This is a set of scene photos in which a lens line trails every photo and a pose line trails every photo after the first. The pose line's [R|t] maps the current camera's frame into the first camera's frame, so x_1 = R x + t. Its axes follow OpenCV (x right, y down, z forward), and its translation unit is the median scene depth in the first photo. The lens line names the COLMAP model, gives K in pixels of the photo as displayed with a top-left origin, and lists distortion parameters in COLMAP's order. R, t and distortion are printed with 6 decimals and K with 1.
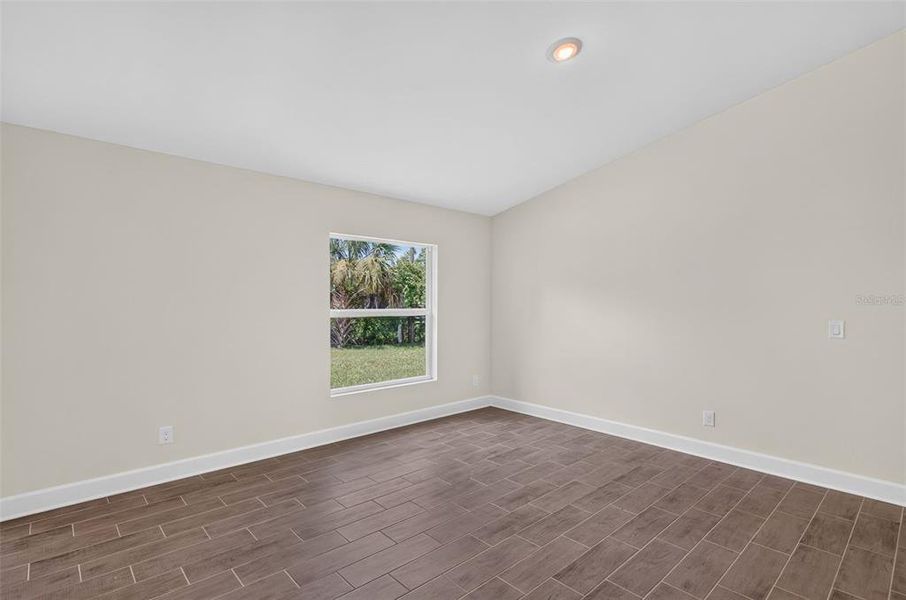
lens RADIAL K [[437.0, 0, 448.9], [0, 437.0, 299.6], [0, 0, 1]] dist [-0.000105, 0.000490]
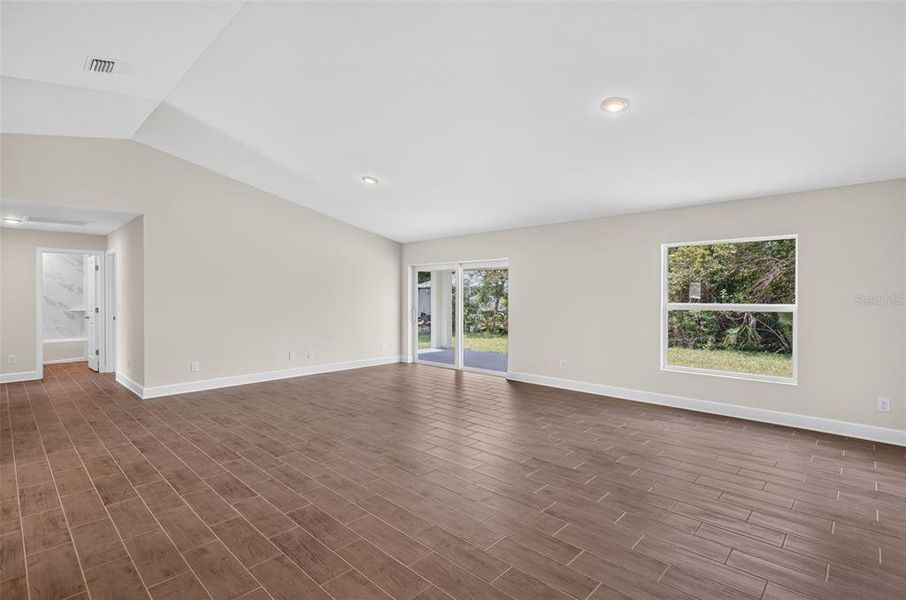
lens RADIAL K [[437.0, 0, 452.0], [0, 437.0, 295.5], [0, 0, 1]] dist [-0.000105, 0.000490]
pose [[0.066464, -0.005196, -0.997775, 1.271387], [0.003748, 0.999981, -0.004958, 0.006690], [0.997782, -0.003410, 0.066482, 0.377252]]
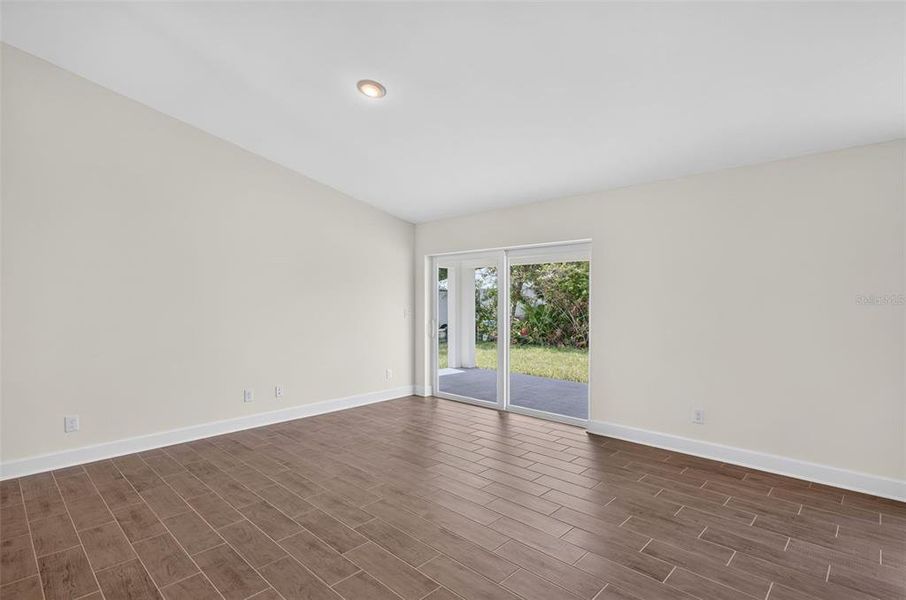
lens RADIAL K [[437.0, 0, 458.5], [0, 437.0, 305.7], [0, 0, 1]] dist [-0.000105, 0.000490]
pose [[0.089618, 0.010493, -0.995921, 0.468060], [-0.000779, 0.999945, 0.010465, 0.004376], [0.995976, -0.000162, 0.089621, 0.269432]]
